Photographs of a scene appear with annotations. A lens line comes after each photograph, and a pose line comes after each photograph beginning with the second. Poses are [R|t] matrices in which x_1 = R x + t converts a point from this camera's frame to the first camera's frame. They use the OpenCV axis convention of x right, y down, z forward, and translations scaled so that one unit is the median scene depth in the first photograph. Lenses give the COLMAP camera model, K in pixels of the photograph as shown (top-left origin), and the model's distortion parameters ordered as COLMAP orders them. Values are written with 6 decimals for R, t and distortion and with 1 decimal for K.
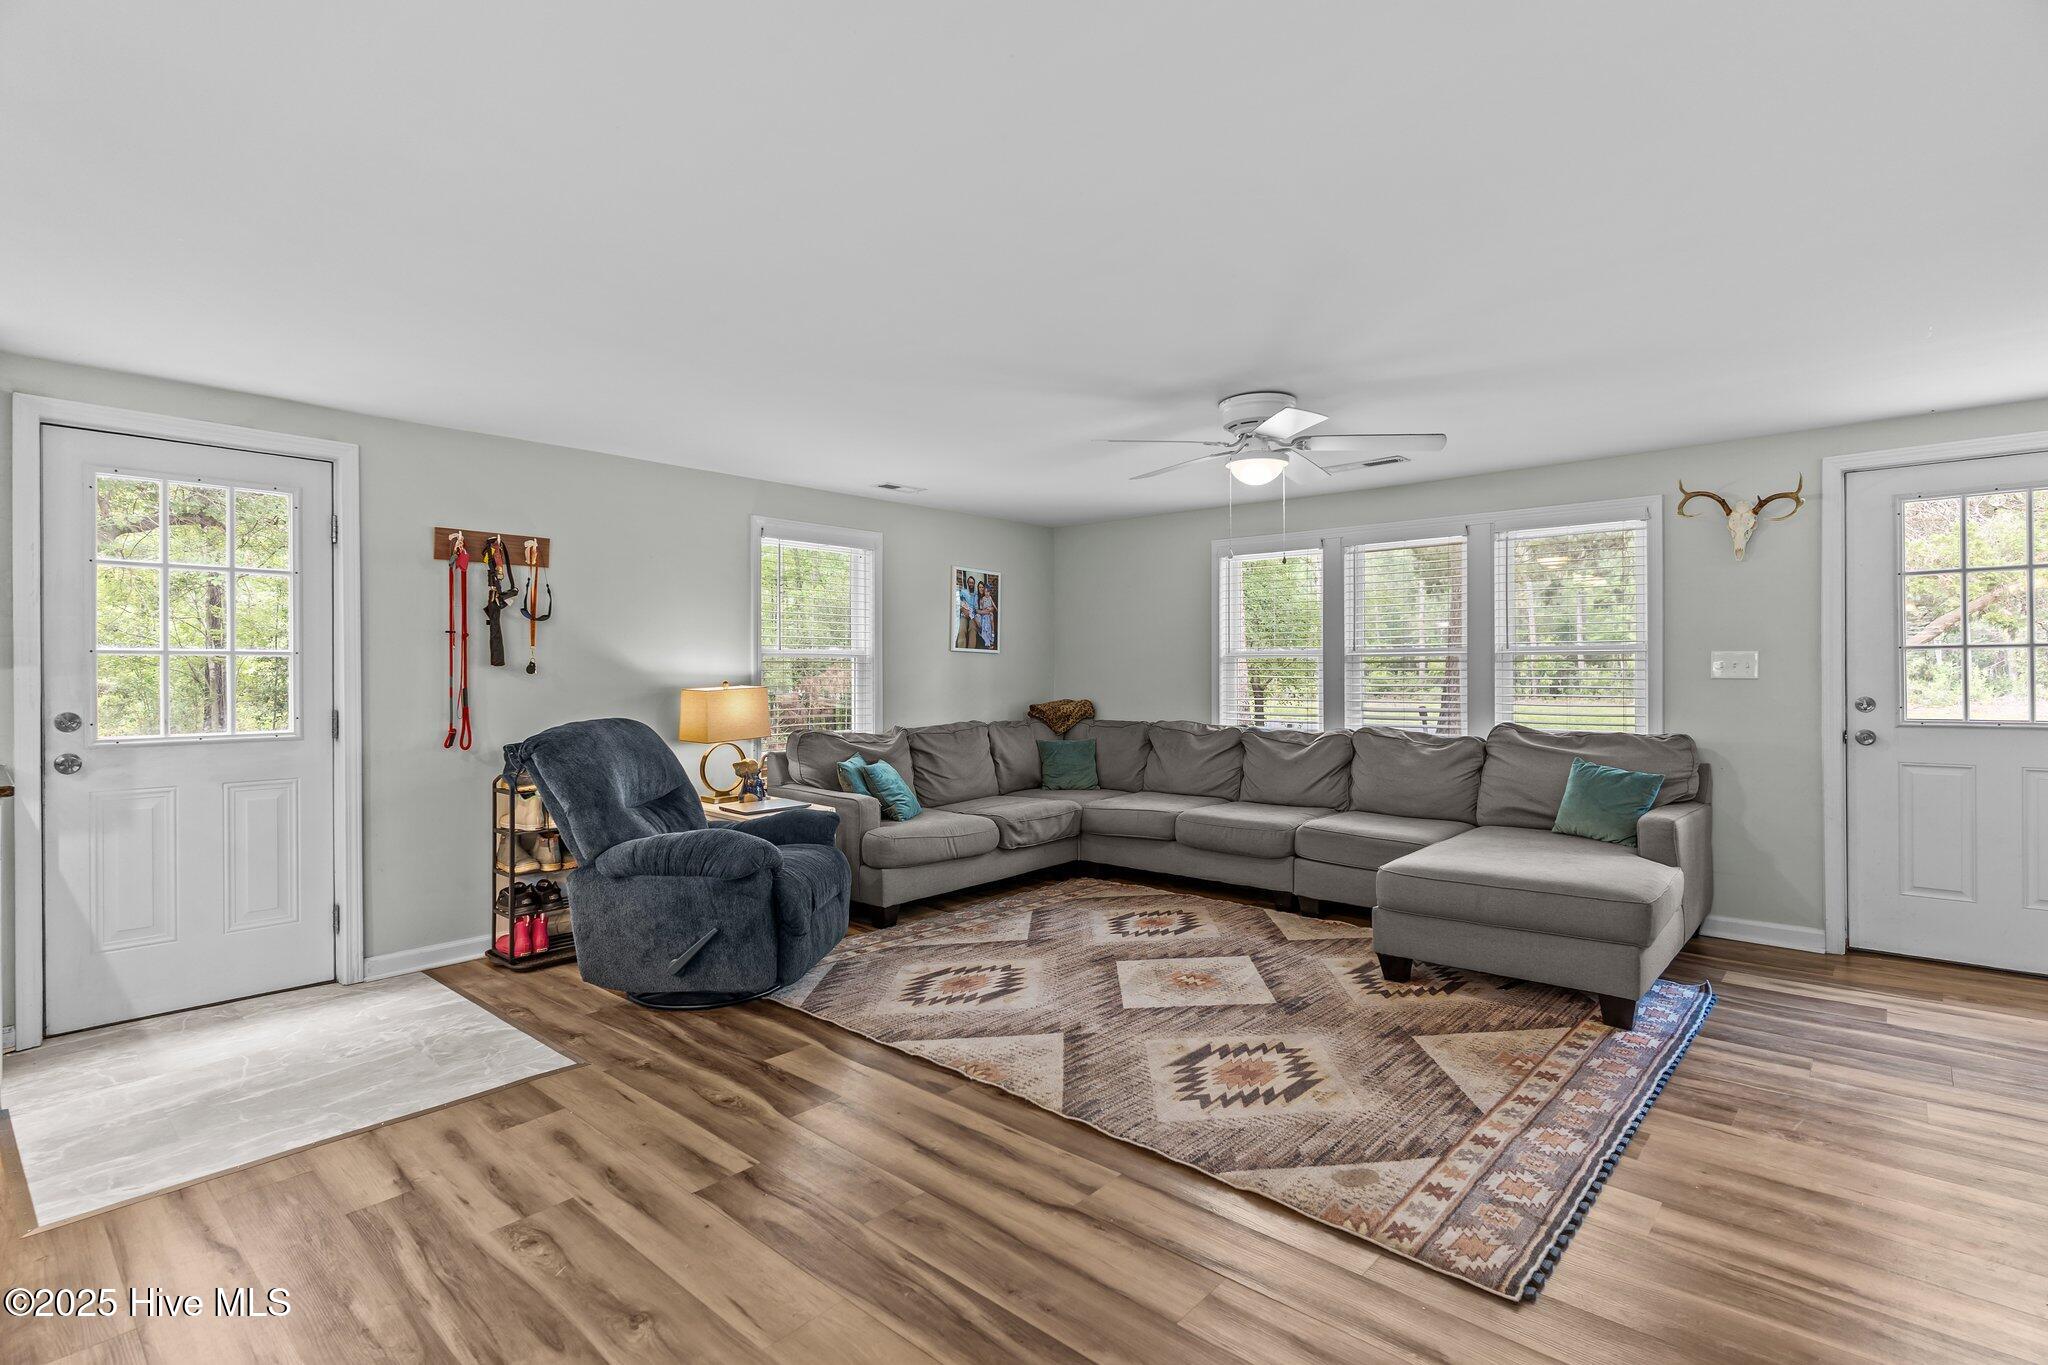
lens RADIAL K [[980.8, 0, 1011.7], [0, 980.8, 675.2], [0, 0, 1]] dist [0.001934, 0.000562]
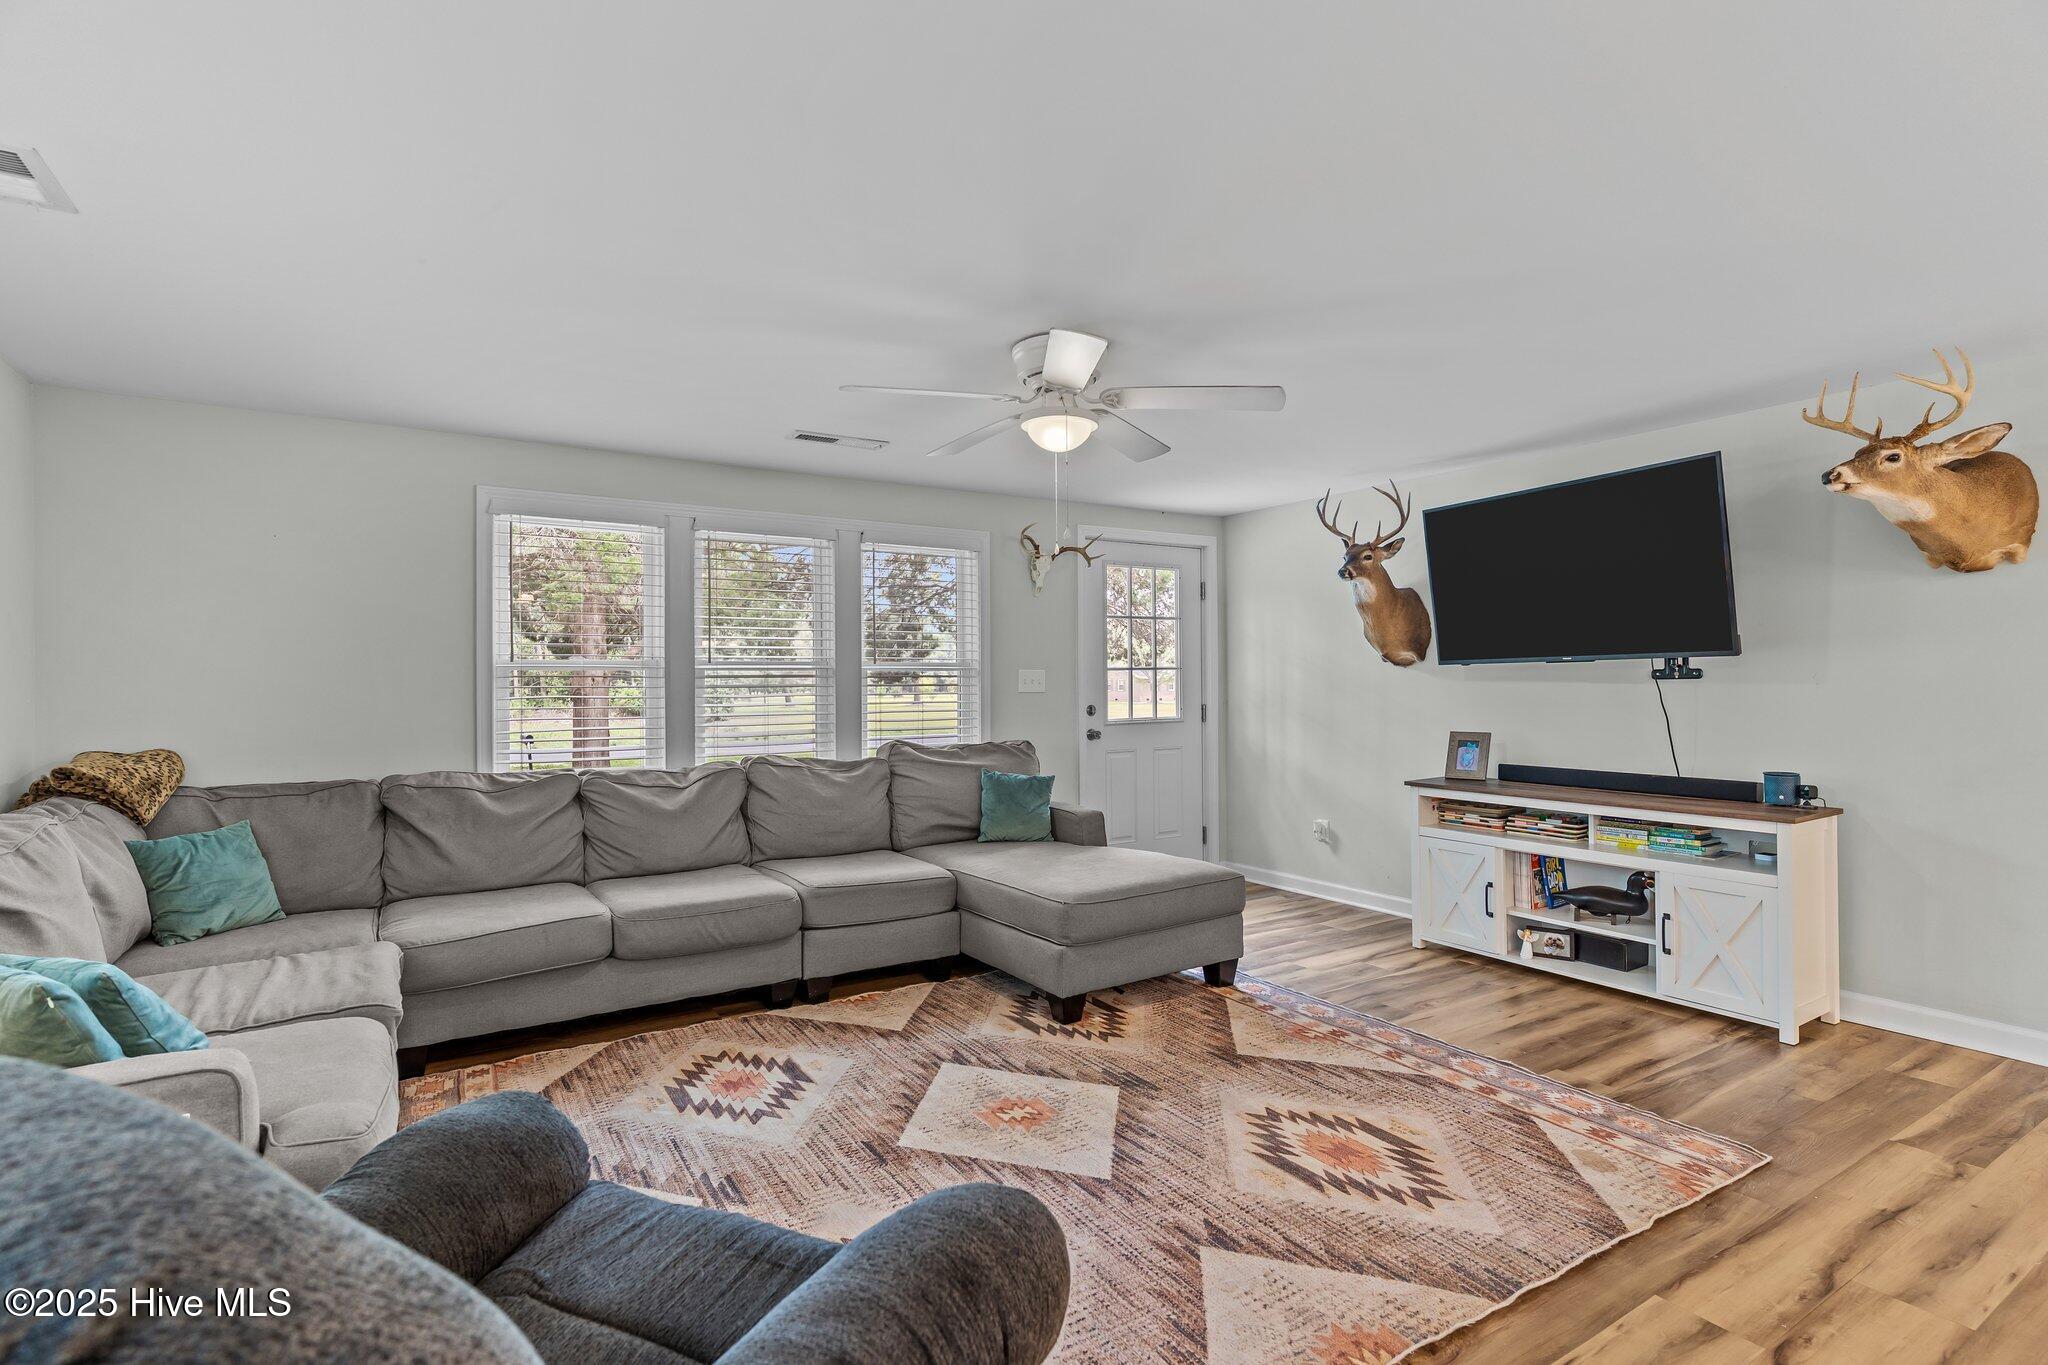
lens RADIAL K [[980.8, 0, 1014.2], [0, 980.8, 679.1], [0, 0, 1]] dist [0.001934, 0.000562]
pose [[0.271902, 0.005846, 0.962307, -0.507651], [0.010952, 0.999898, -0.009169, -0.002501], [-0.962263, 0.013032, 0.271810, 0.789335]]
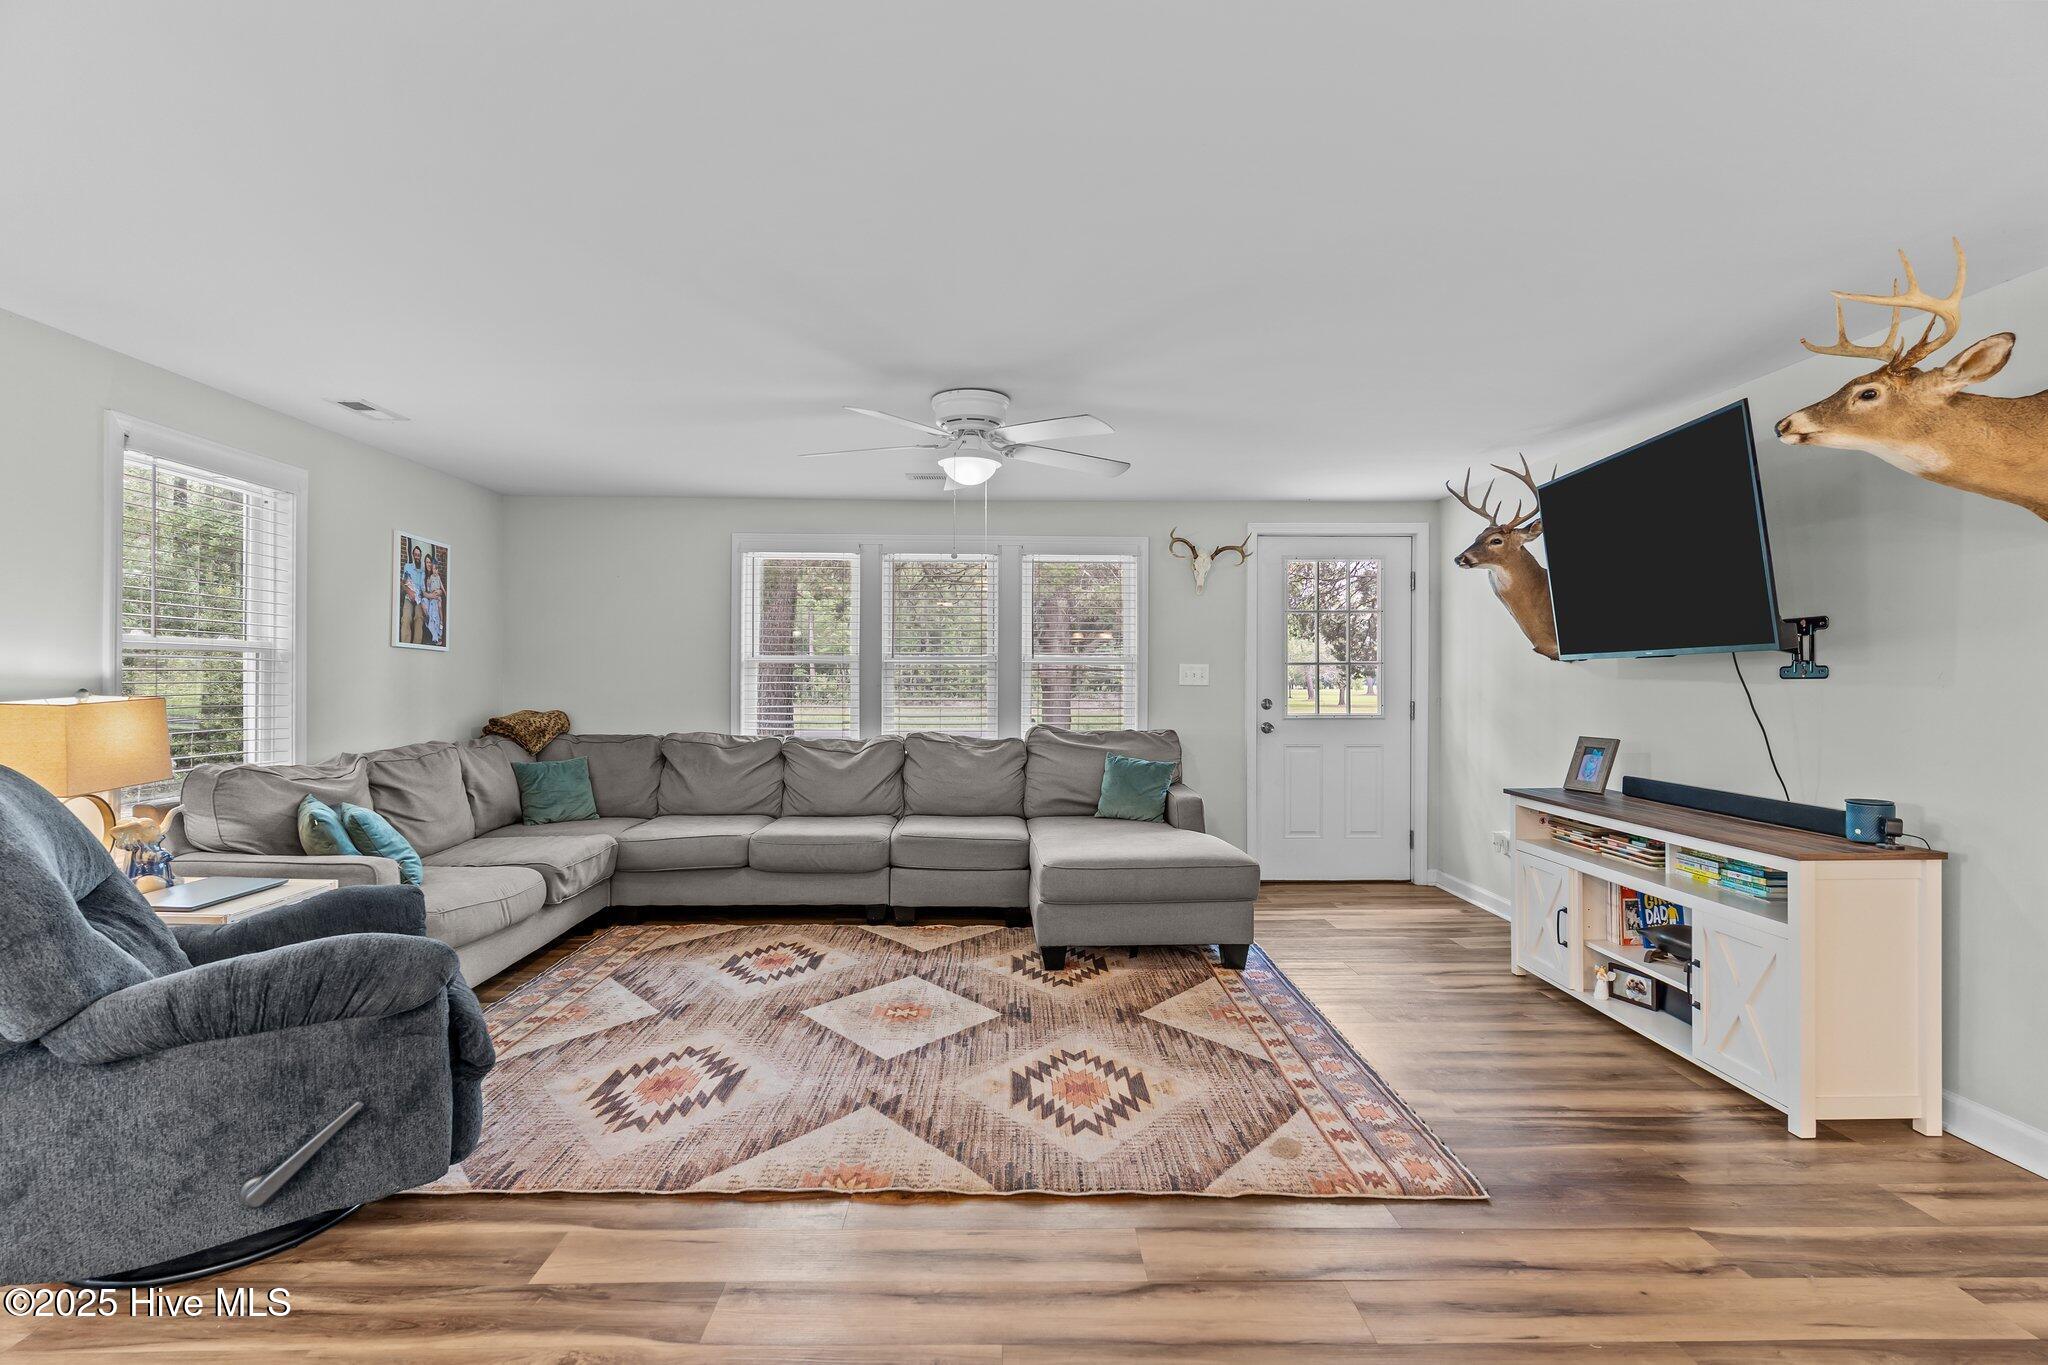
lens RADIAL K [[980.8, 0, 1015.3], [0, 980.8, 679.0], [0, 0, 1]] dist [0.001934, 0.000562]
pose [[0.728312, 0.005716, 0.685222, -0.365864], [-0.003625, 0.999983, -0.004489, 0.001910], [-0.685236, 0.000786, 0.728320, 0.253085]]
